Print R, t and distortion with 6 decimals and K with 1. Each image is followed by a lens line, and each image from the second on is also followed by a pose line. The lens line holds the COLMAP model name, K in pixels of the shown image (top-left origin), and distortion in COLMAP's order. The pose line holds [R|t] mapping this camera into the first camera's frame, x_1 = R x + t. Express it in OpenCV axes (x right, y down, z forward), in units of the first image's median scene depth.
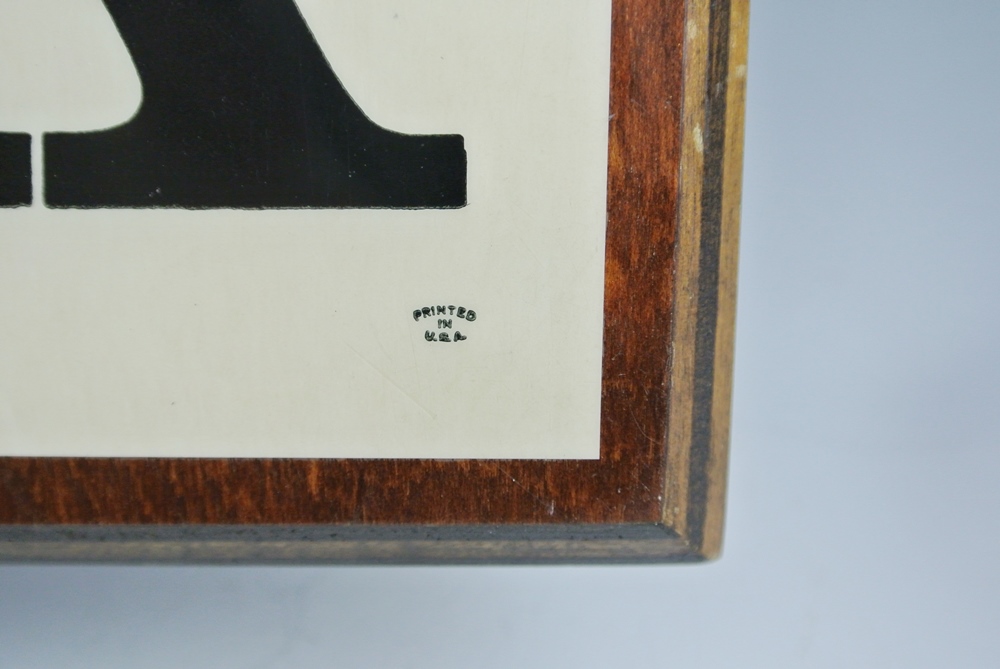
lens RADIAL K [[1502.1, 0, 500.0], [0, 1502.1, 334.5], [0, 0, 1]] dist [-0.014068, -0.026336]
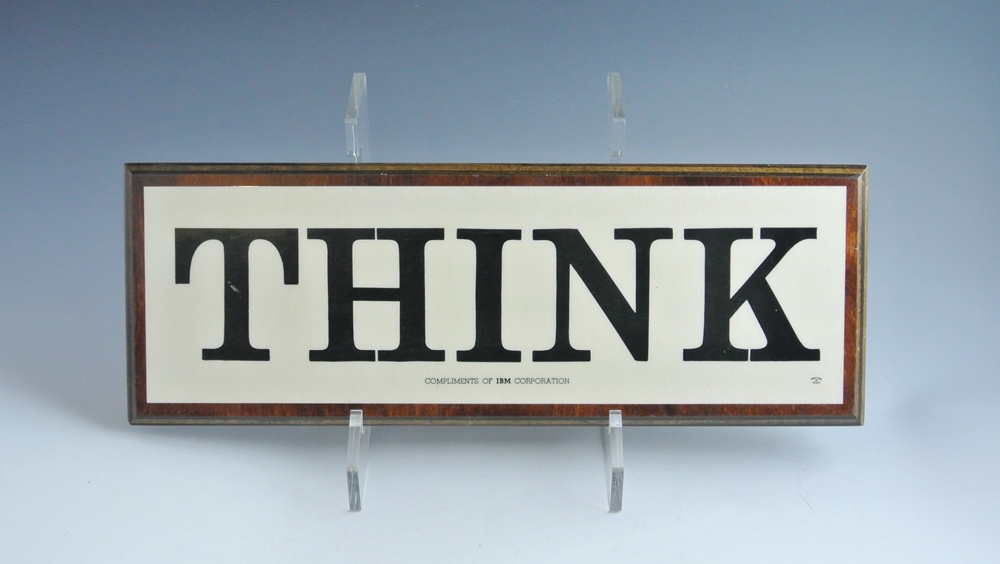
lens RADIAL K [[1562.5, 0, 500.0], [0, 1562.5, 282.0], [0, 0, 1]] dist [-0.030807, -0.046139]
pose [[0.999092, -0.008517, -0.041755, -1.008855], [0.002954, 0.991308, -0.131528, 0.407874], [0.042512, 0.131285, 0.990433, -5.124986]]
